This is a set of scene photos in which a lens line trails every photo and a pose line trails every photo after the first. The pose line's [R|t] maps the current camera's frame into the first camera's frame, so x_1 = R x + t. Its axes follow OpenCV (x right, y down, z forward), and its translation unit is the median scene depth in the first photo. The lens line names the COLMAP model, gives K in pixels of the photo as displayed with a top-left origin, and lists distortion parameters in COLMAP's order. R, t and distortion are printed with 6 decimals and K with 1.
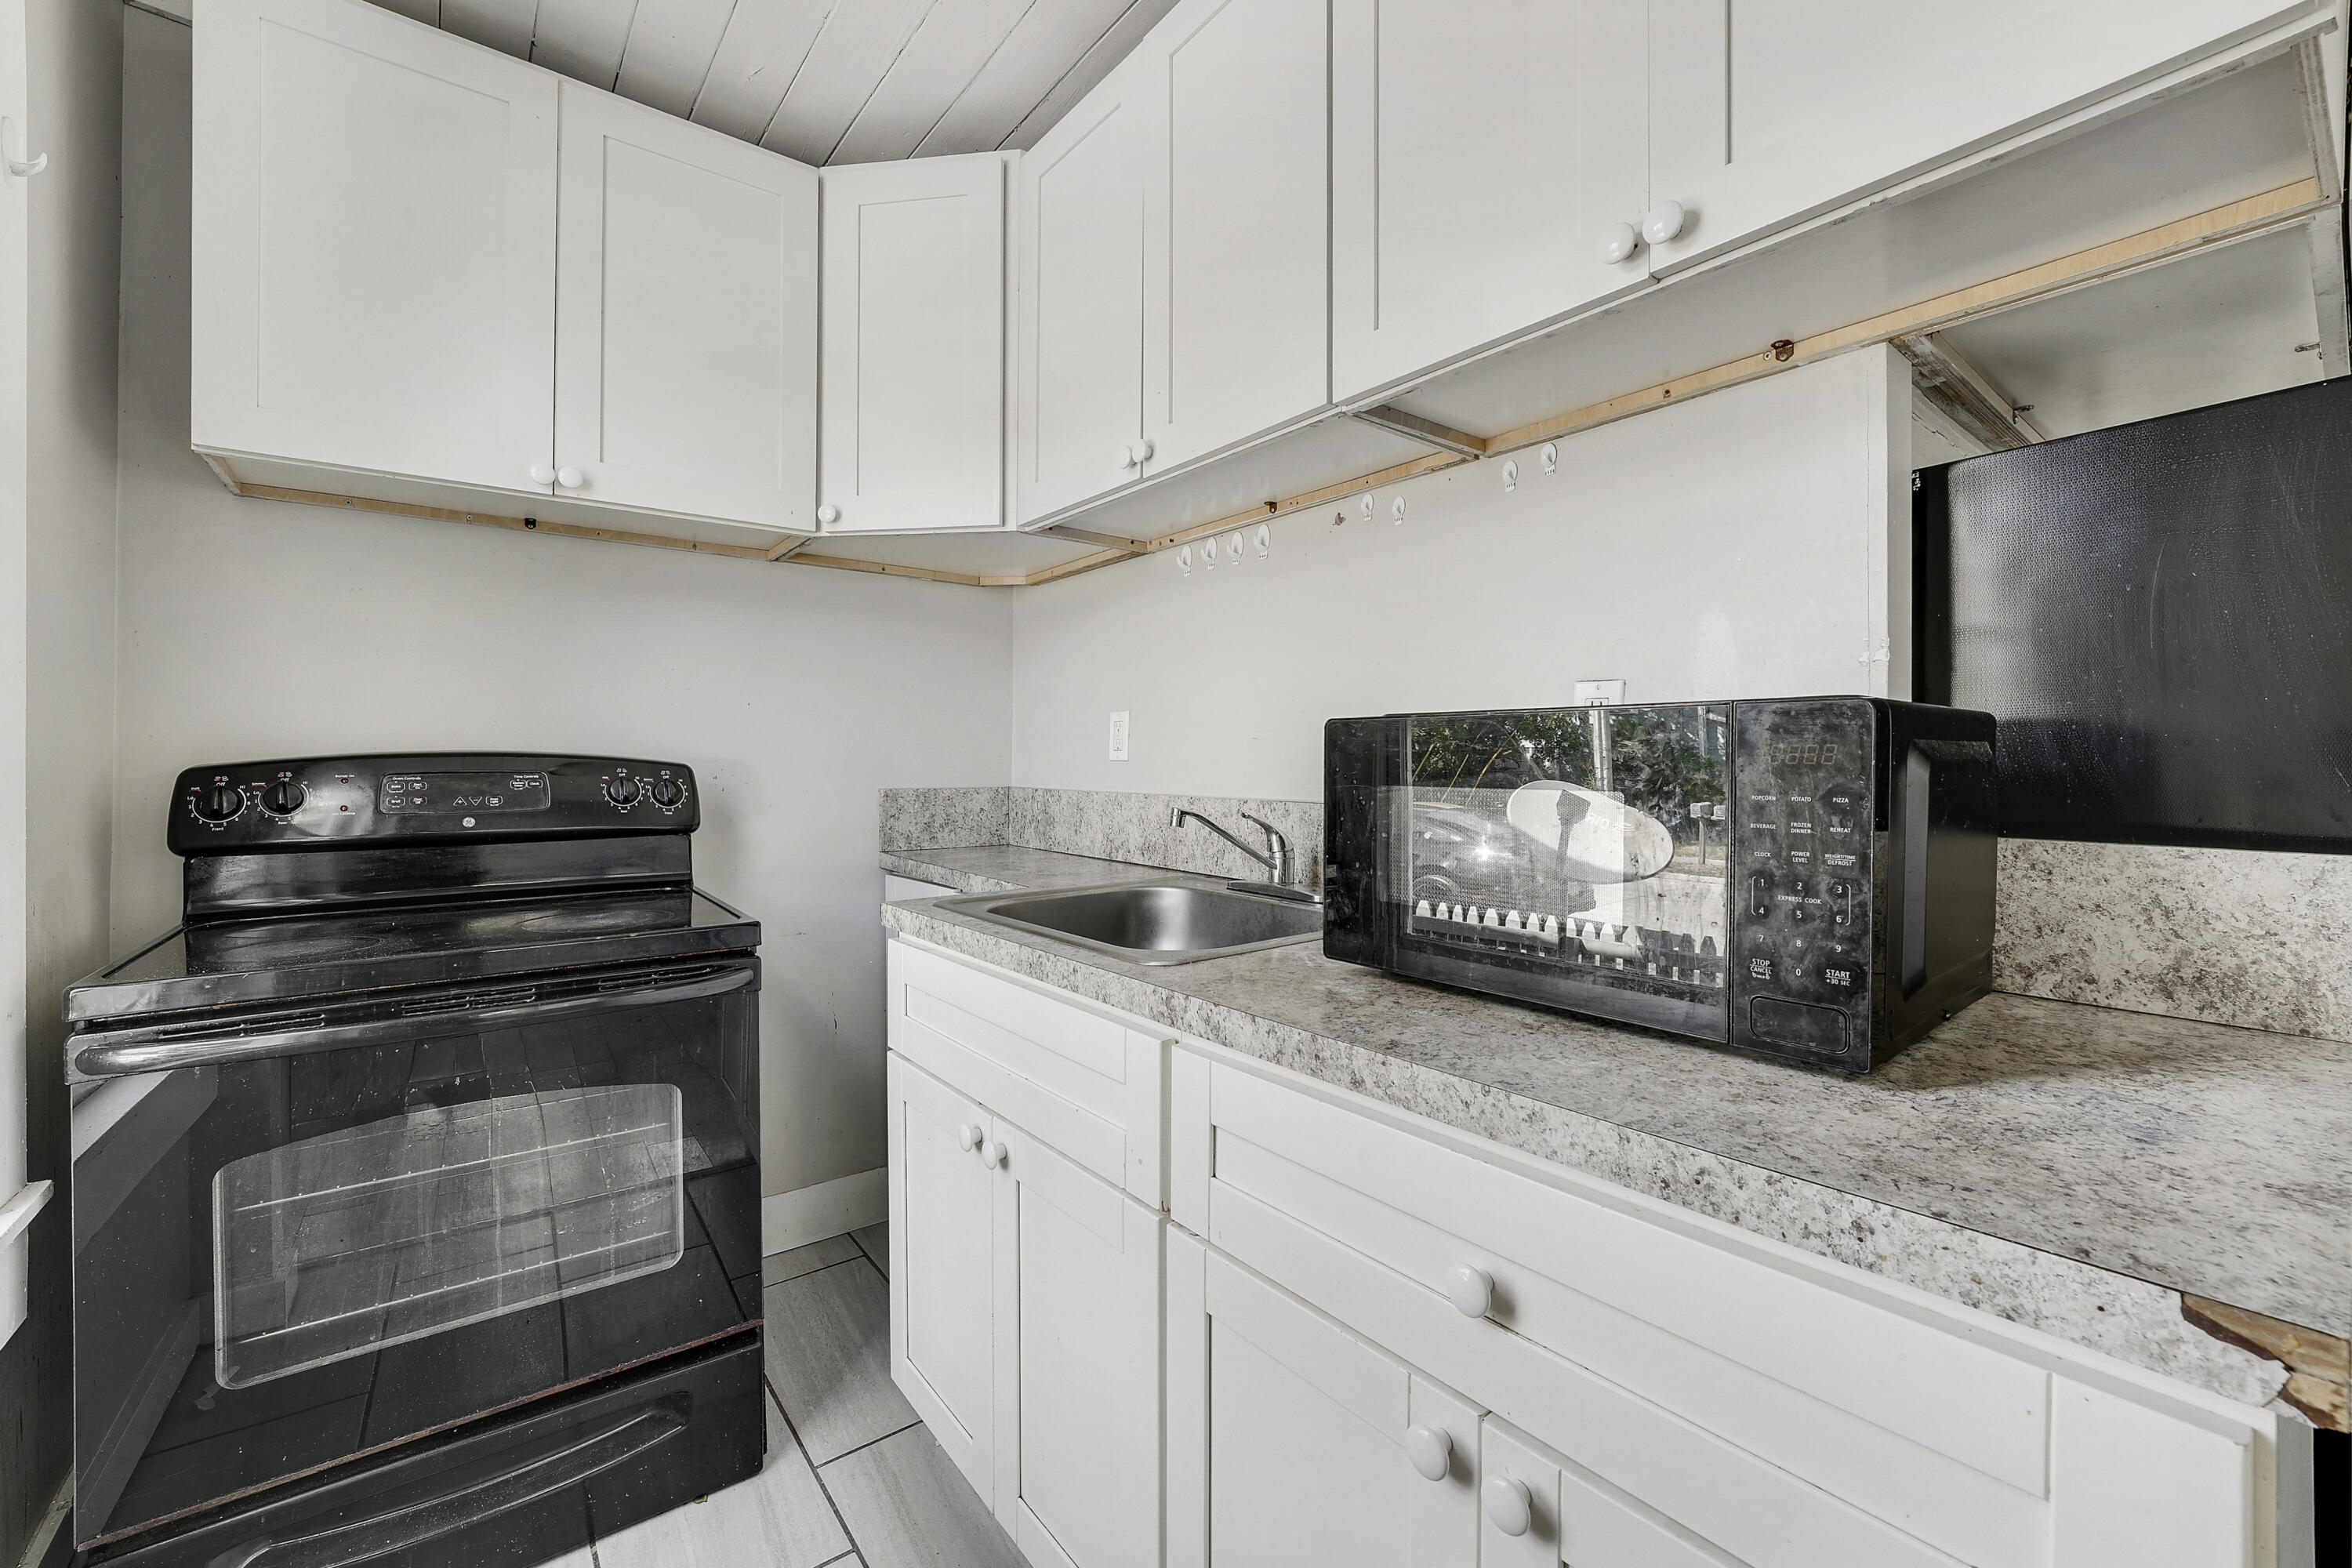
lens RADIAL K [[972.6, 0, 1175.7], [0, 972.6, 766.6], [0, 0, 1]] dist [-0.012729, -0.000083]
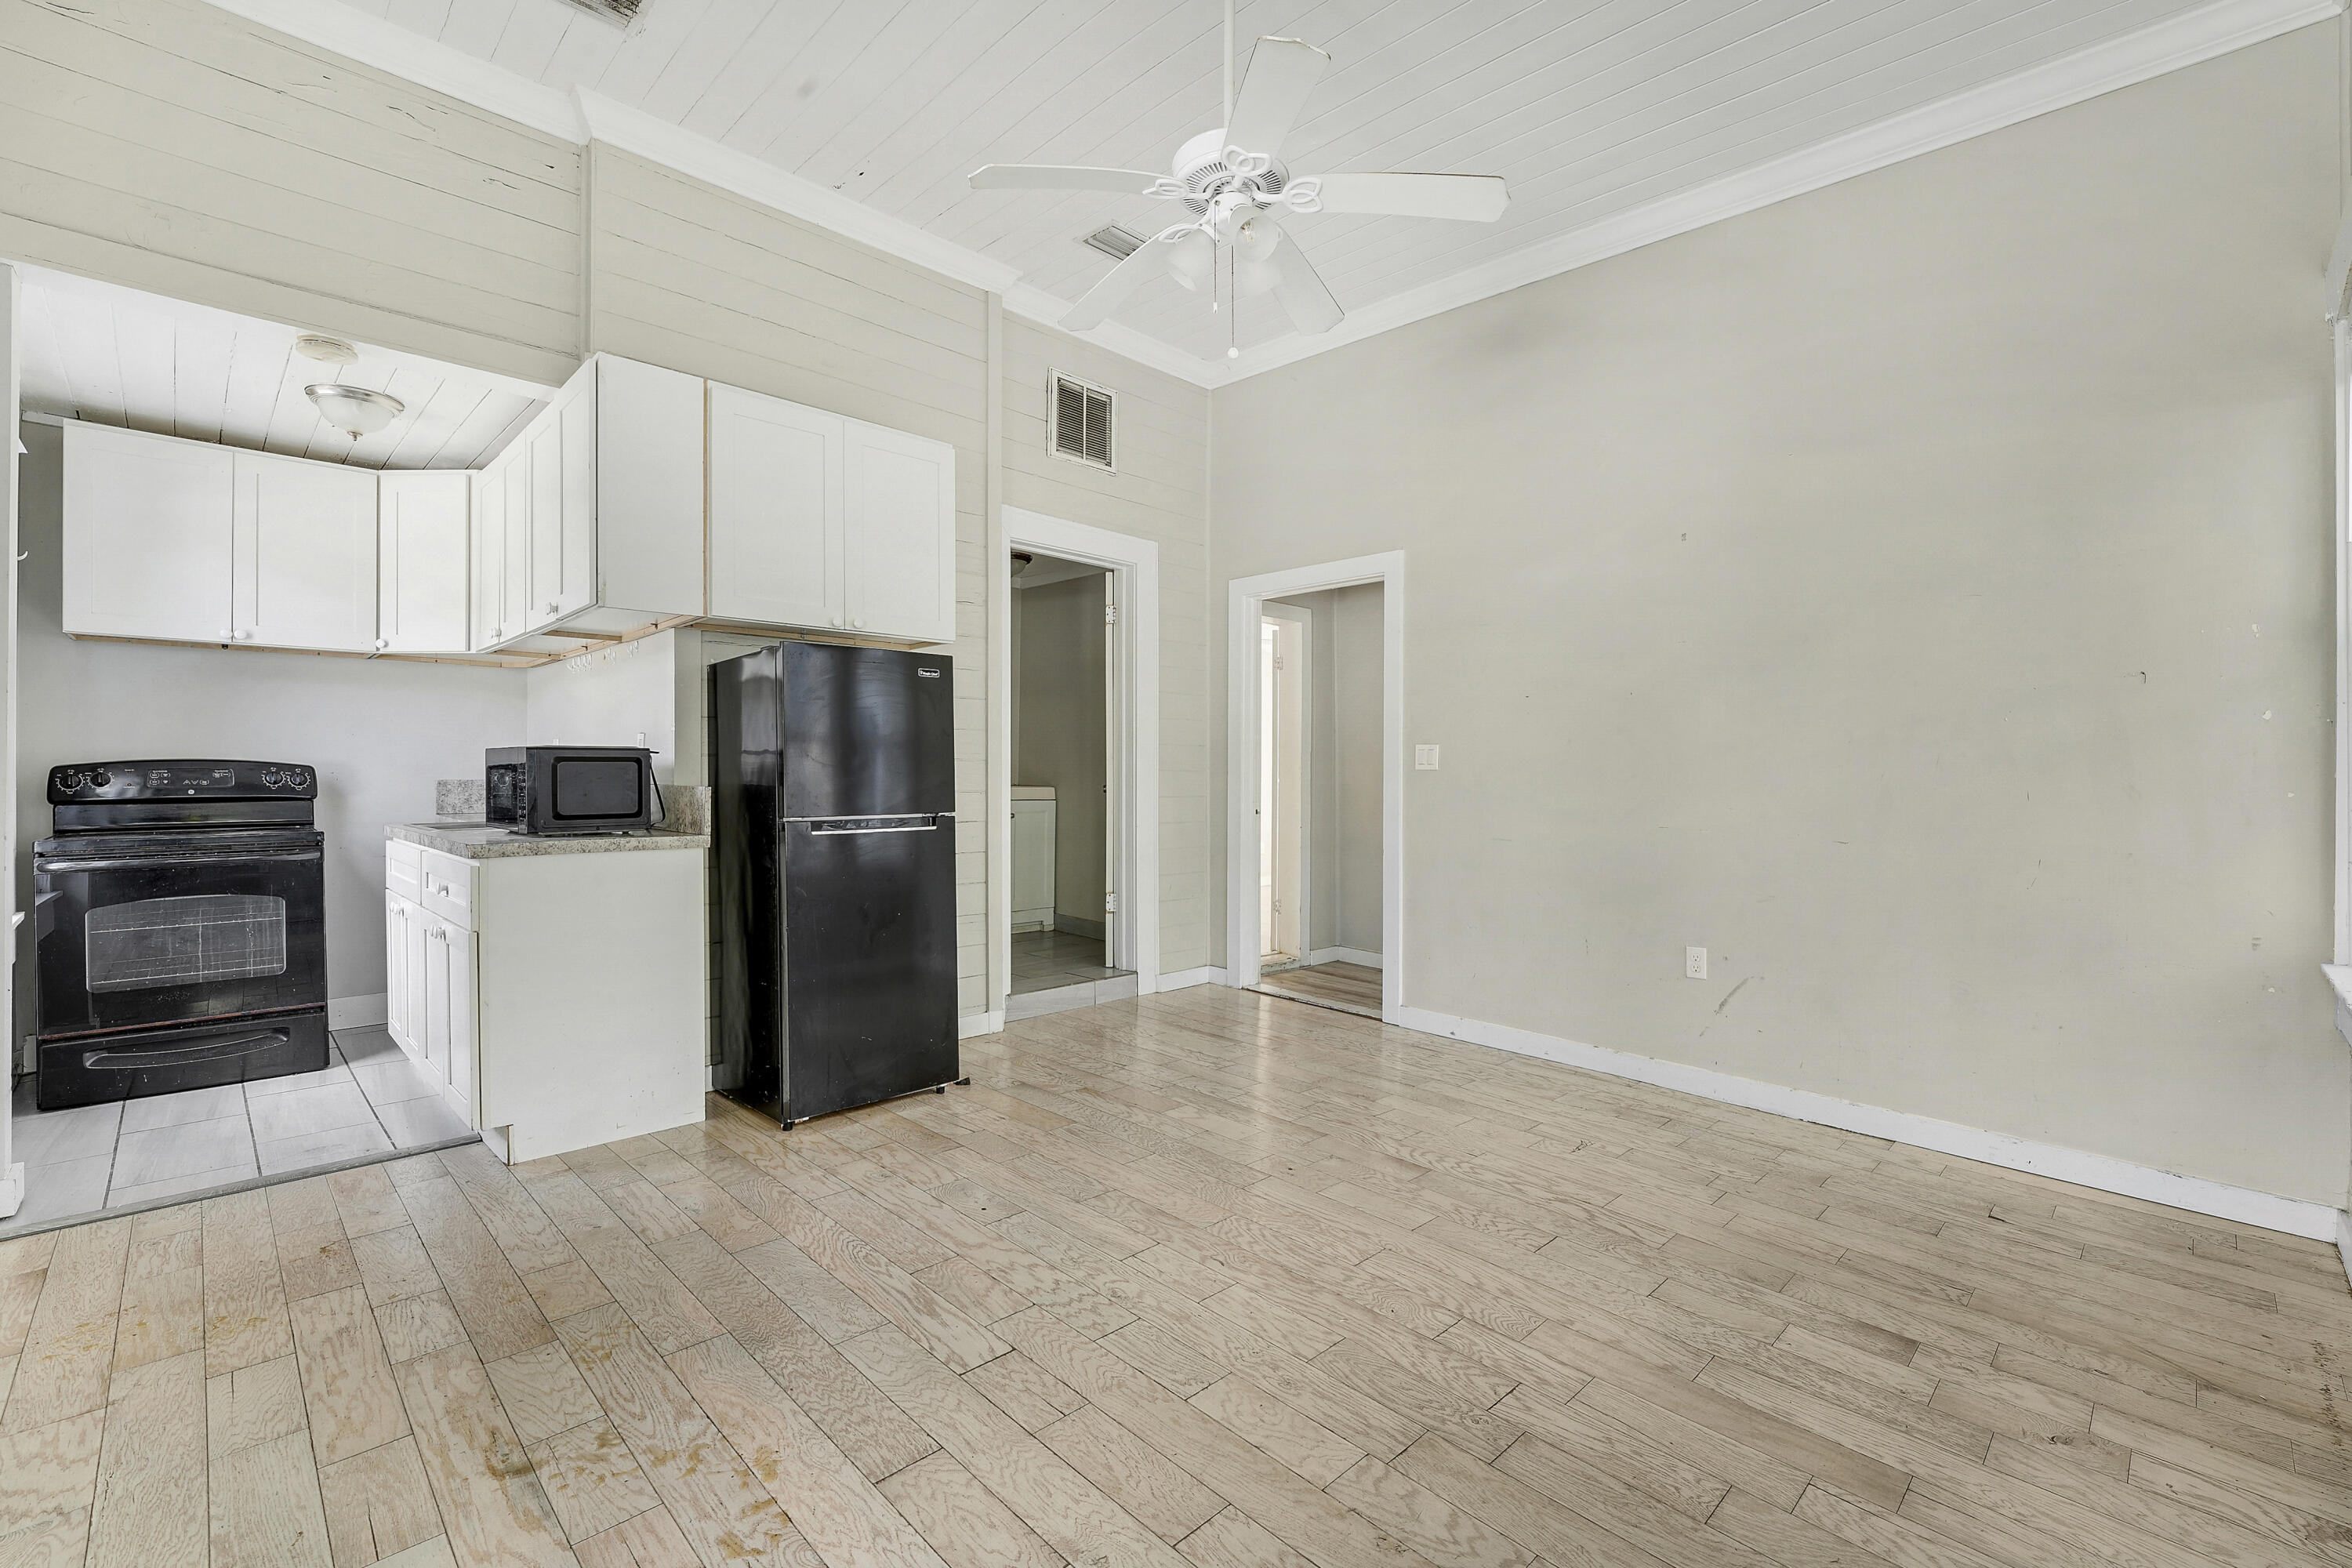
lens RADIAL K [[1017.0, 0, 1162.2], [0, 1017.0, 787.5], [0, 0, 1]] dist [-0.021223, -0.000299]
pose [[0.992733, -0.000258, 0.120334, 1.153219], [-0.000932, 0.999951, 0.009830, 0.024108], [-0.120331, -0.009870, 0.992685, -1.469091]]
